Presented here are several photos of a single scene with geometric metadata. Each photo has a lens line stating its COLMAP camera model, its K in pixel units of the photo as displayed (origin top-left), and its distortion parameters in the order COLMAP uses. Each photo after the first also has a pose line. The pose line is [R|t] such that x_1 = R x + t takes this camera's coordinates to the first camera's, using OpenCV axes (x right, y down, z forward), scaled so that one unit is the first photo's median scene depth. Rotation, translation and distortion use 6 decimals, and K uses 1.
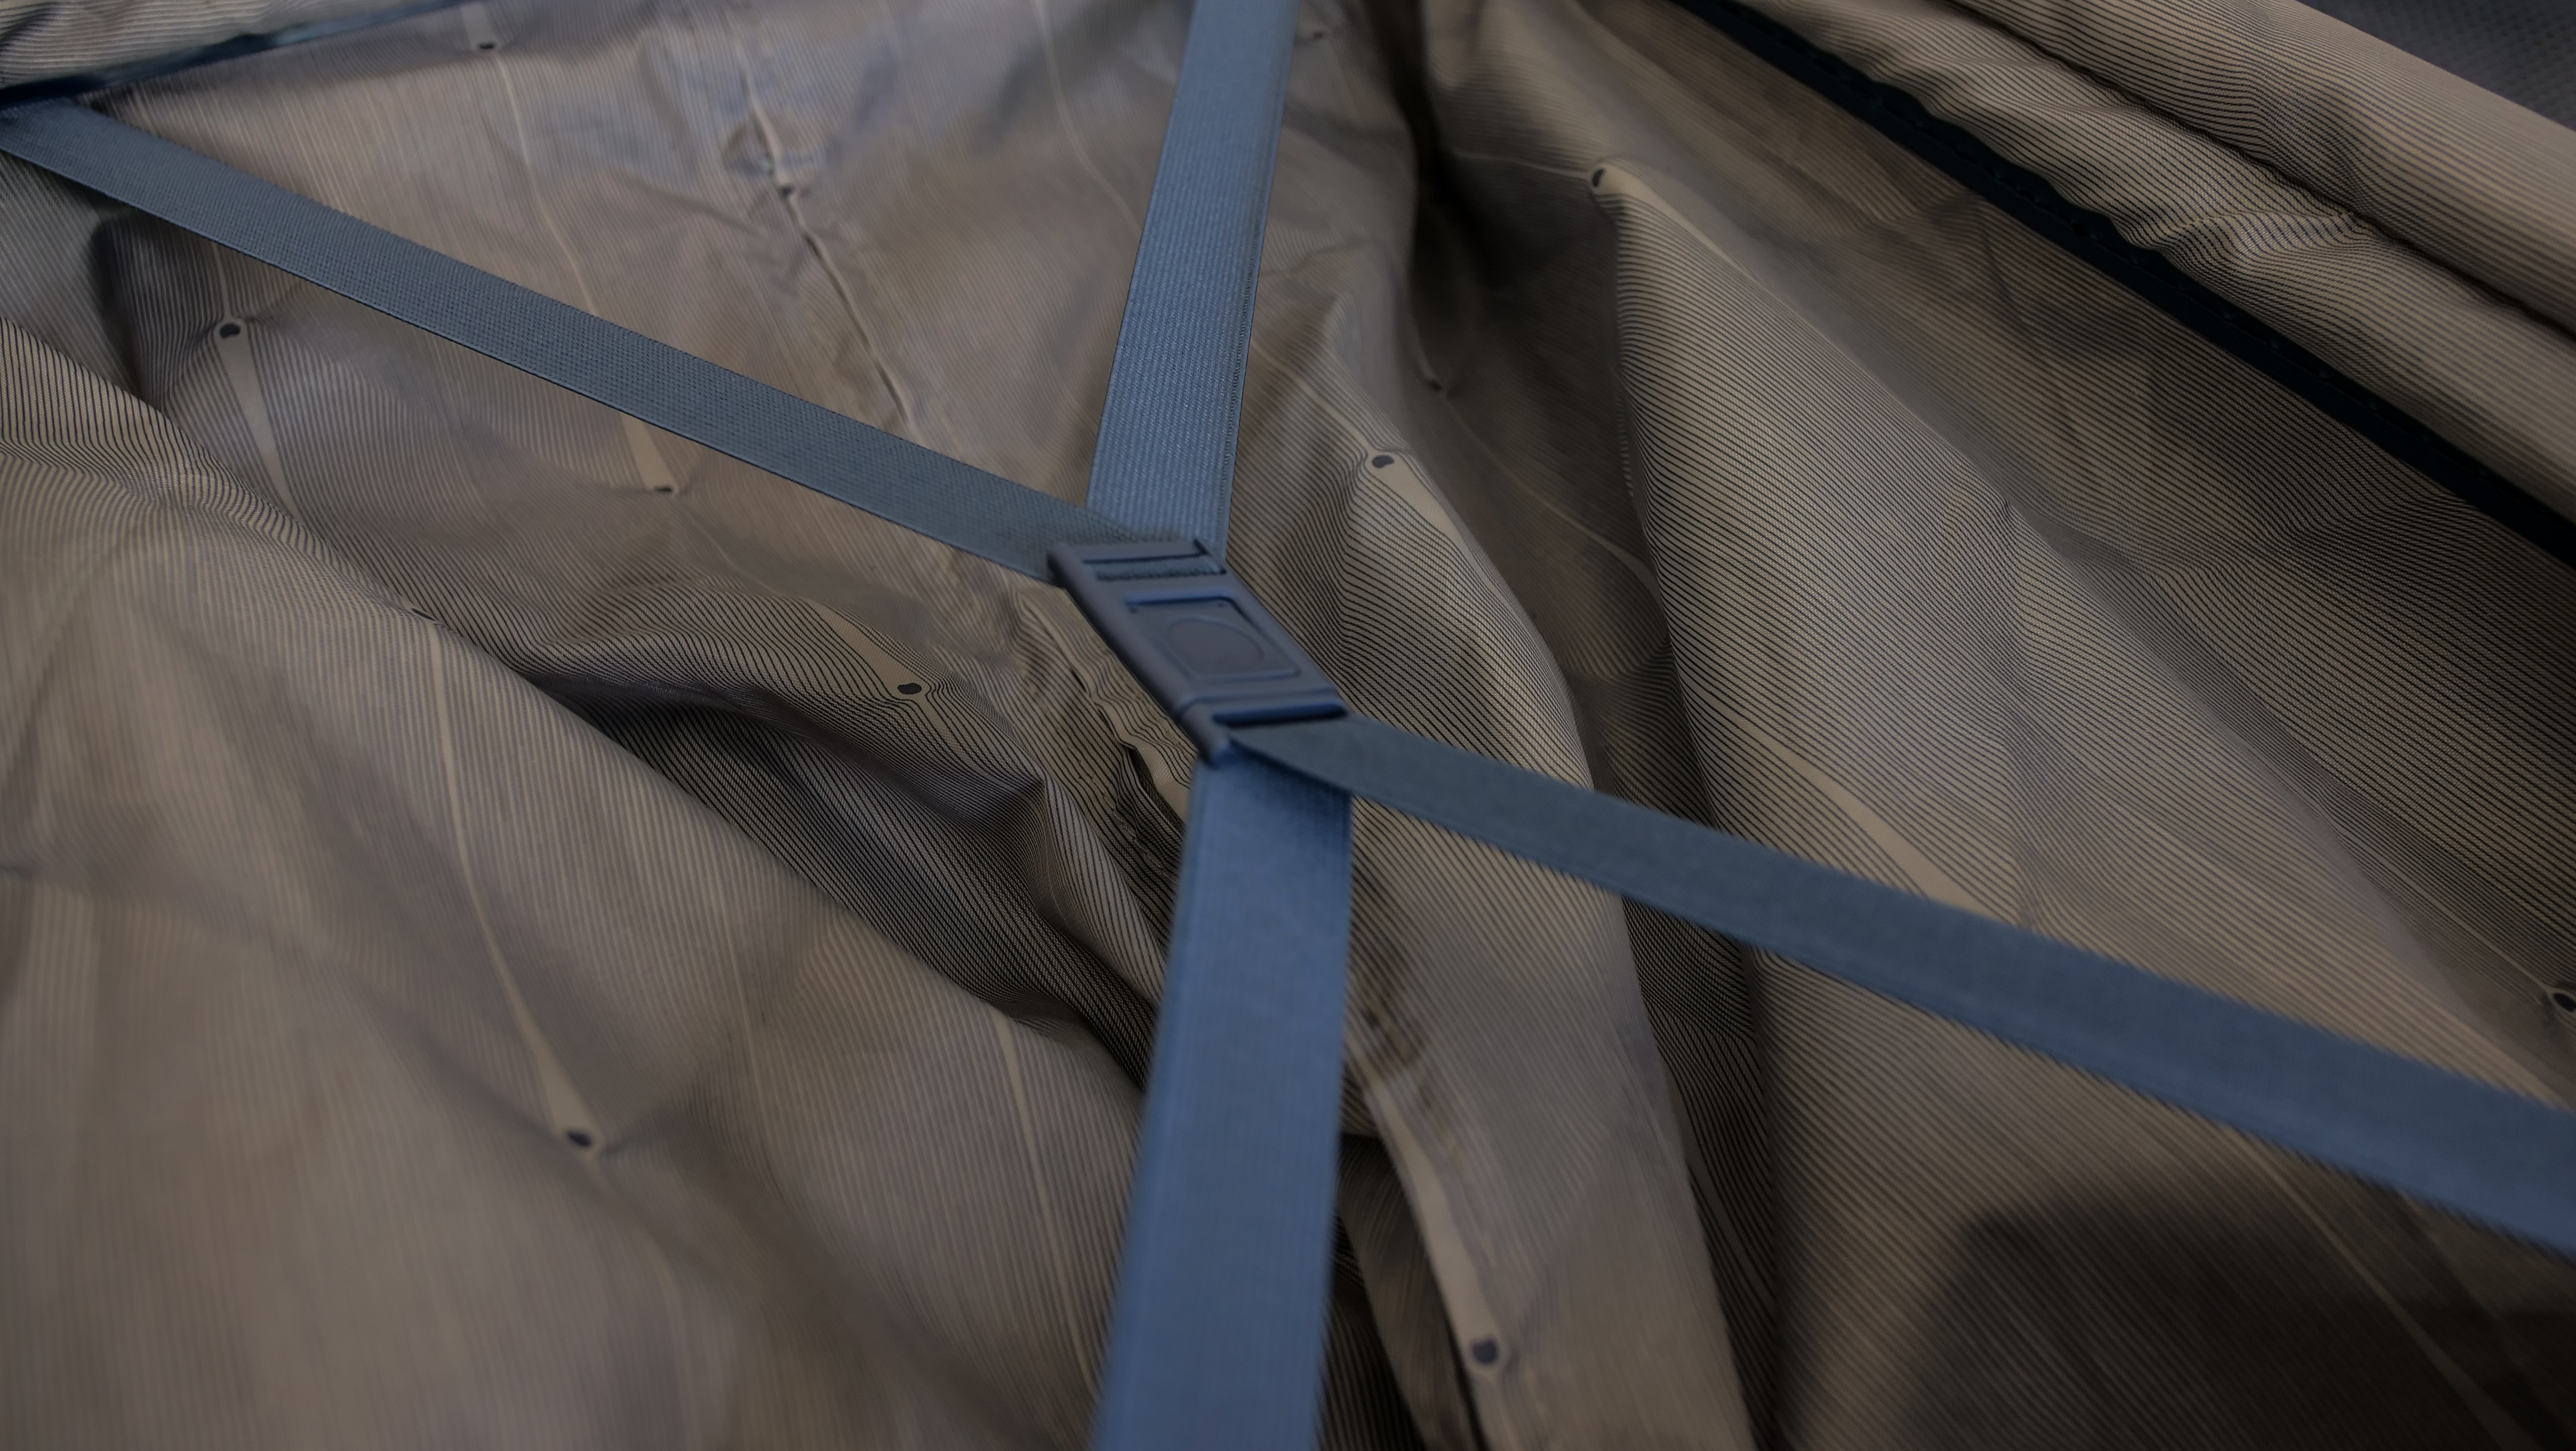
lens RADIAL K [[2125.3, 0, 1164.3], [0, 2125.3, 735.2], [0, 0, 1]] dist [0.011380, -0.076224]
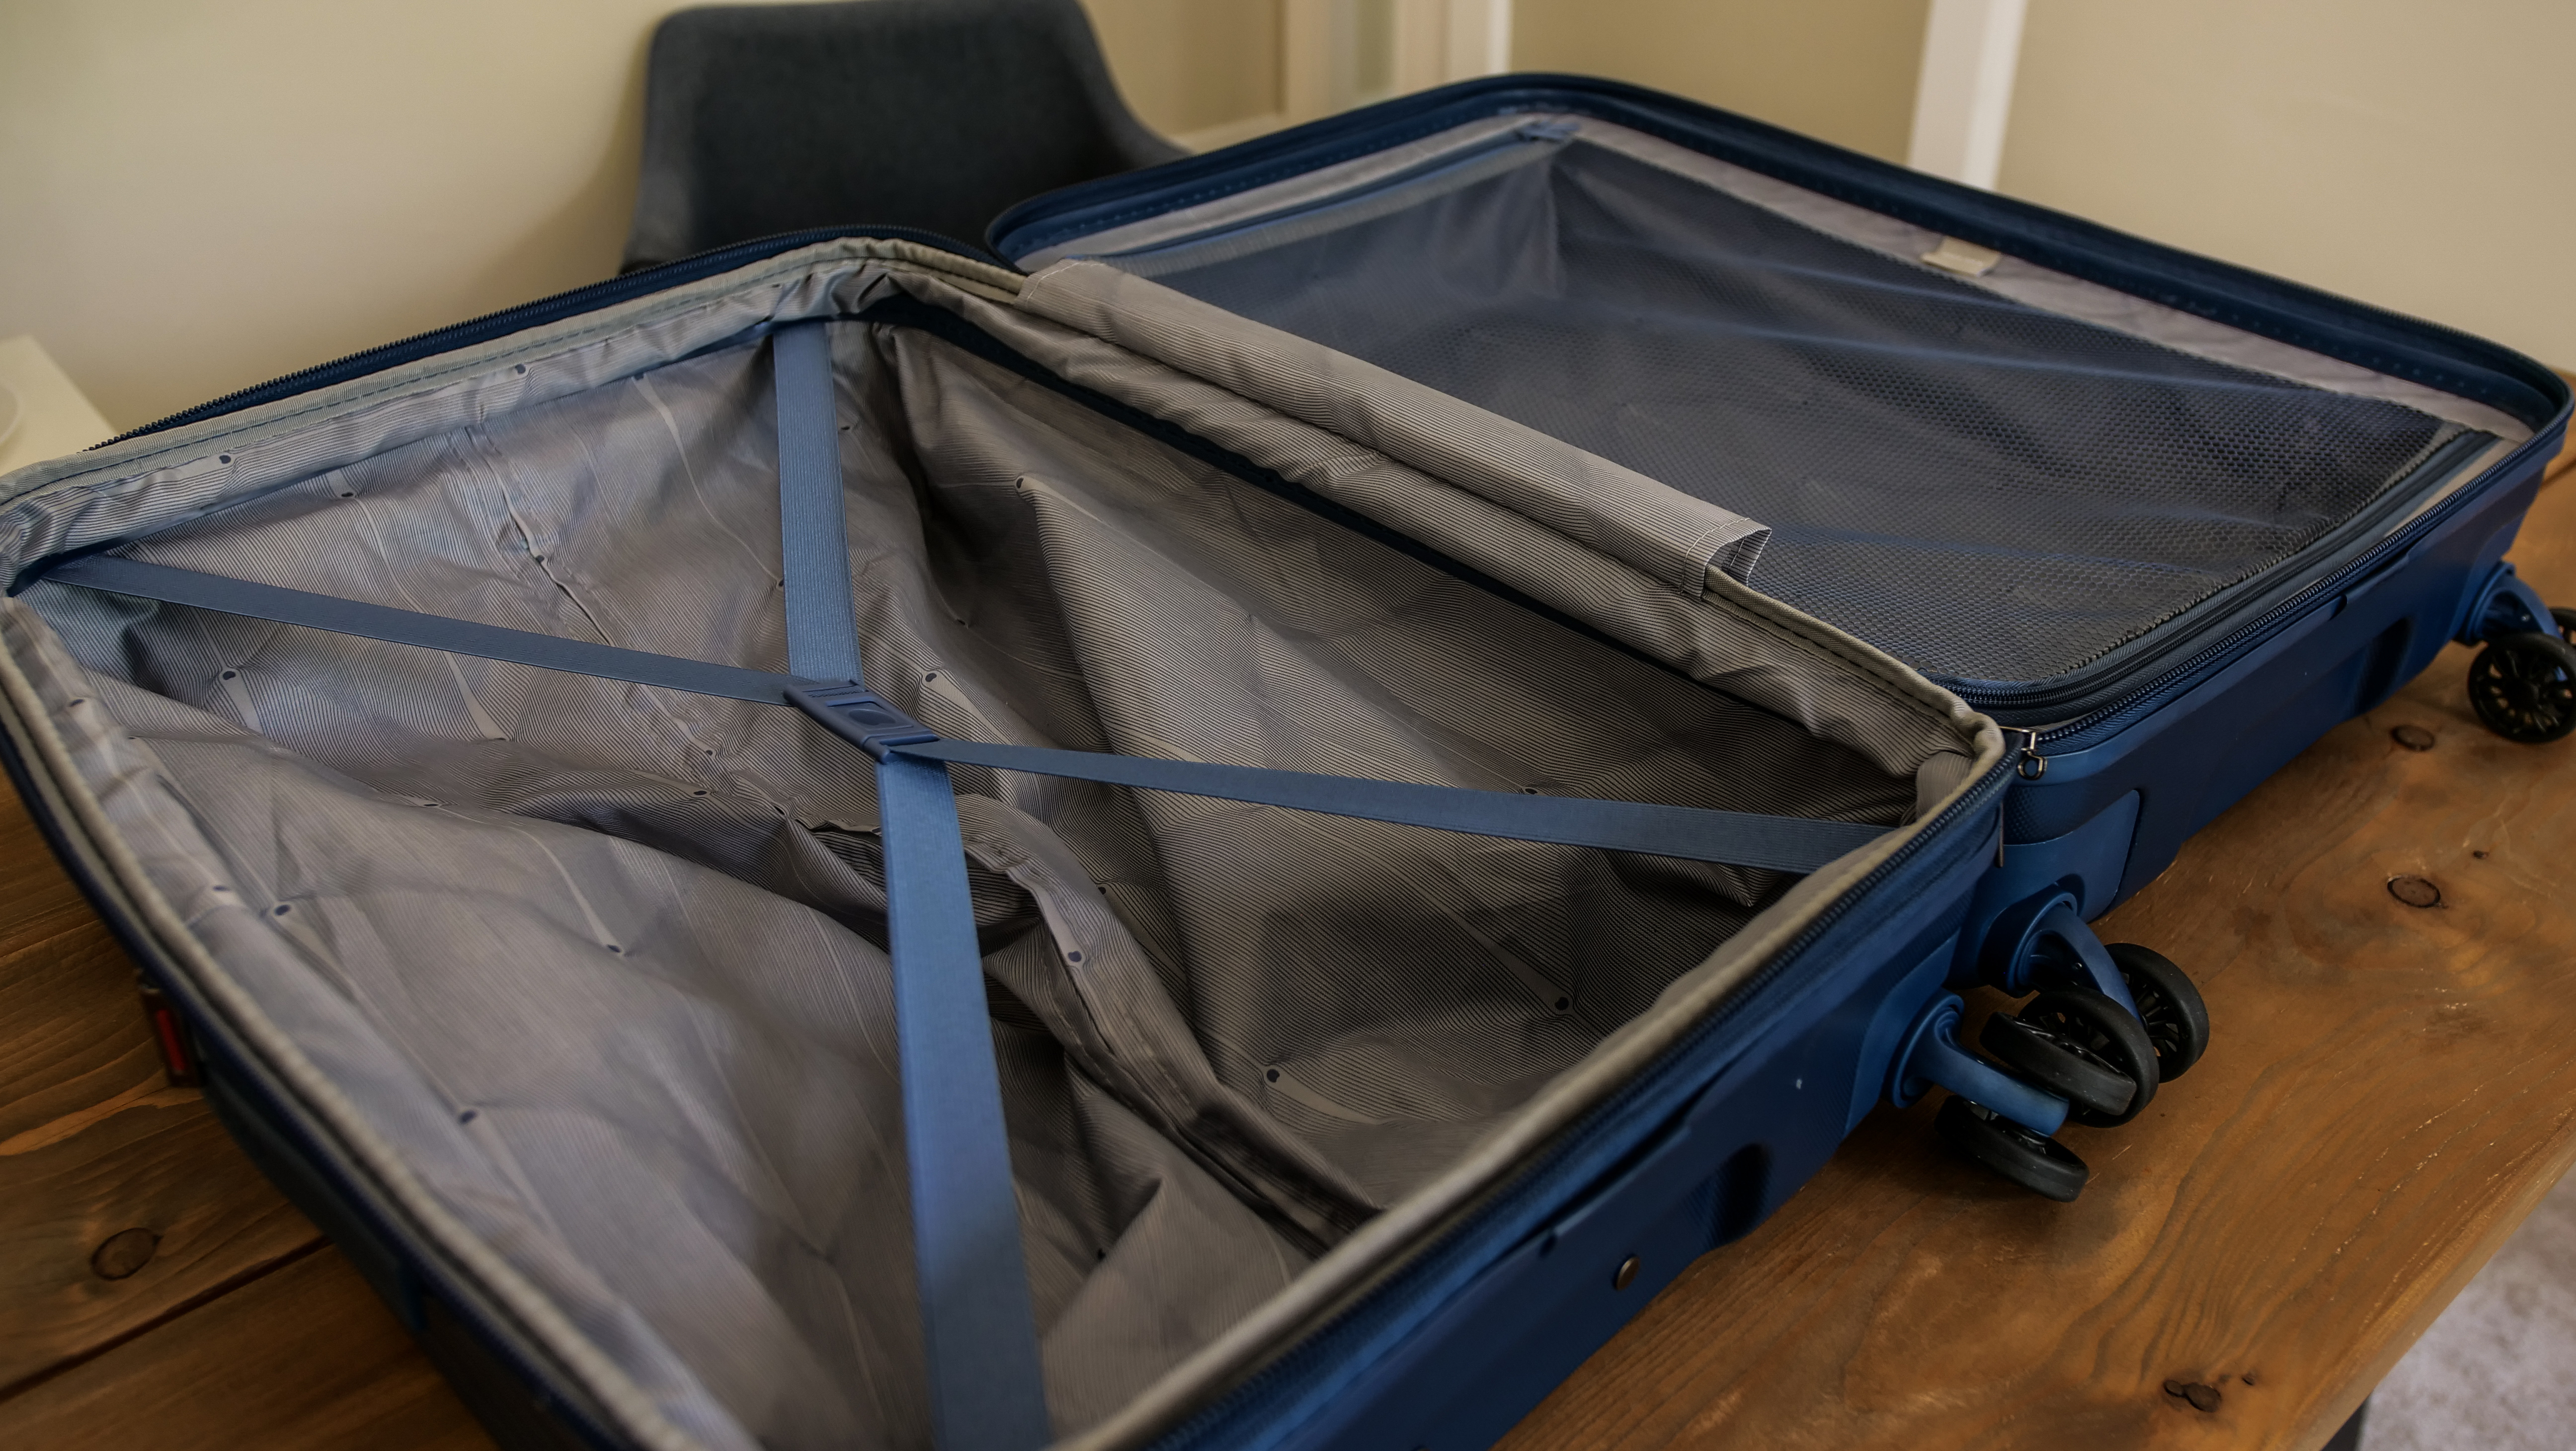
lens RADIAL K [[1954.9, 0, 1288.0], [0, 1954.9, 725.5], [0, 0, 1]] dist [-0.061126, -0.001128]
pose [[0.947501, -0.154004, 0.280222, -0.082772], [0.197208, 0.971298, -0.133003, 0.213382], [-0.251696, 0.181283, 0.950676, -0.636487]]
